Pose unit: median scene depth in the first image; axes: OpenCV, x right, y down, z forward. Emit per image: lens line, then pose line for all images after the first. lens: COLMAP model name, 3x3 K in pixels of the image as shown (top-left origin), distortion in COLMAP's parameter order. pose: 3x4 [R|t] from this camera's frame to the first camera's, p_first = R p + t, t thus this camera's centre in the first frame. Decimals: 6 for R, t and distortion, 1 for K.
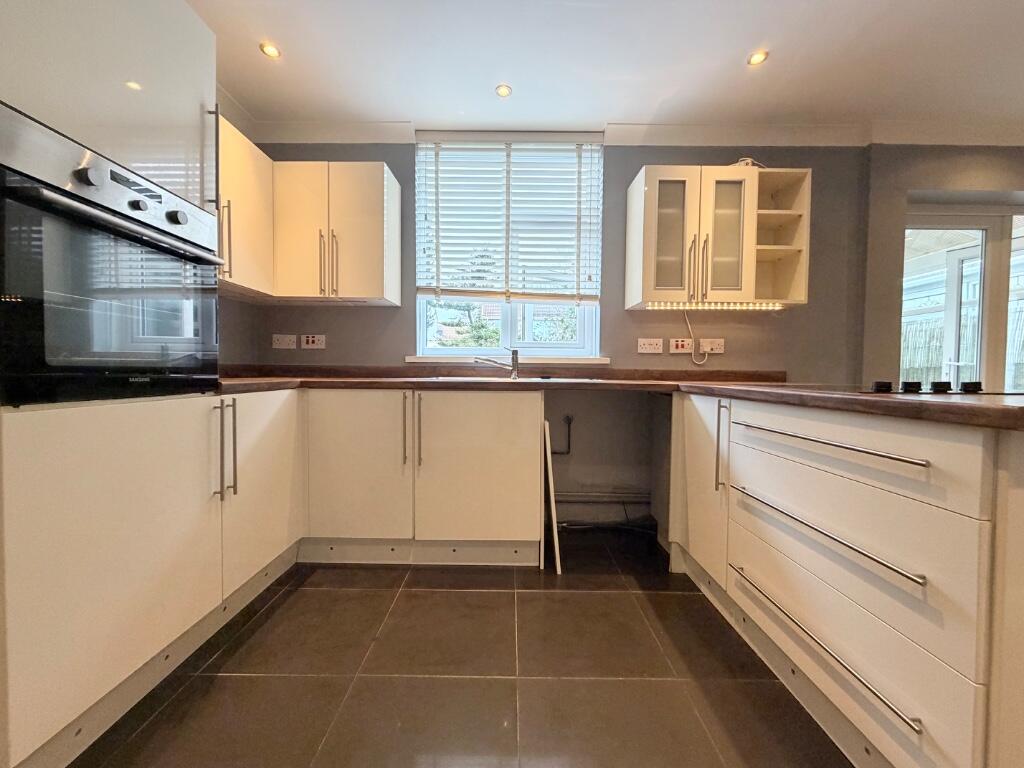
lens RADIAL K [[408.9, 0, 509.4], [0, 408.9, 381.8], [0, 0, 1]] dist [-0.000538, -0.000210]
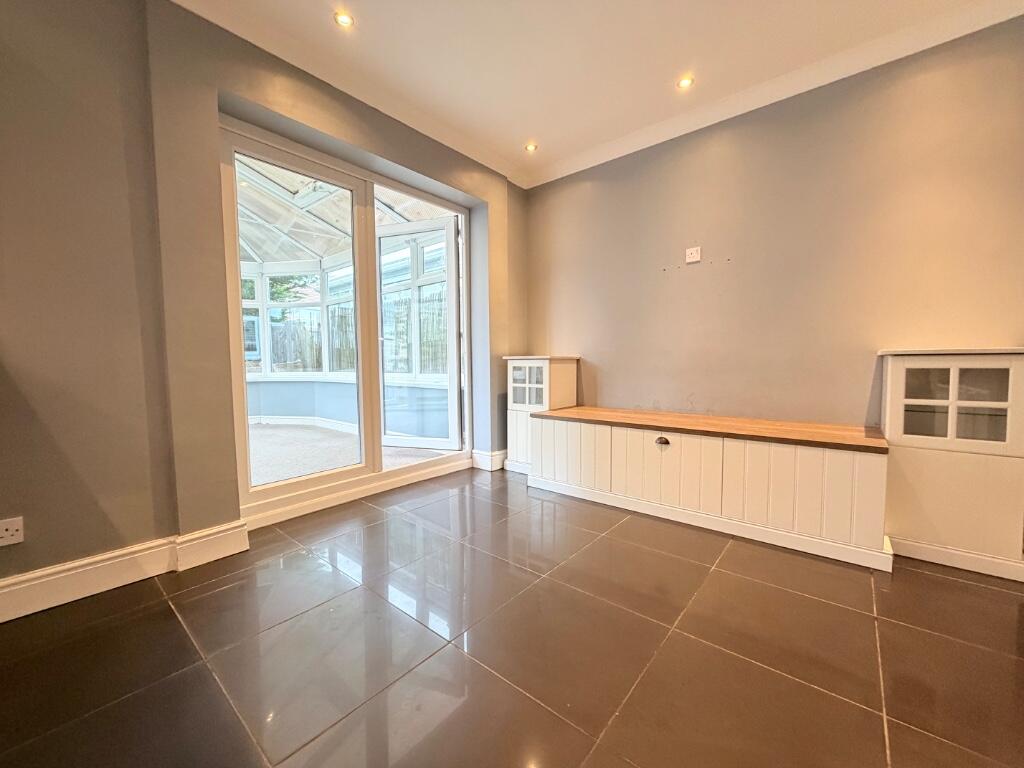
lens RADIAL K [[408.9, 0, 514.9], [0, 408.9, 386.2], [0, 0, 1]] dist [-0.000538, -0.000210]
pose [[0.641292, -0.055531, 0.765285, 0.790002], [0.034158, 0.998455, 0.043827, 0.060201], [-0.766536, -0.001966, 0.642198, 0.124458]]
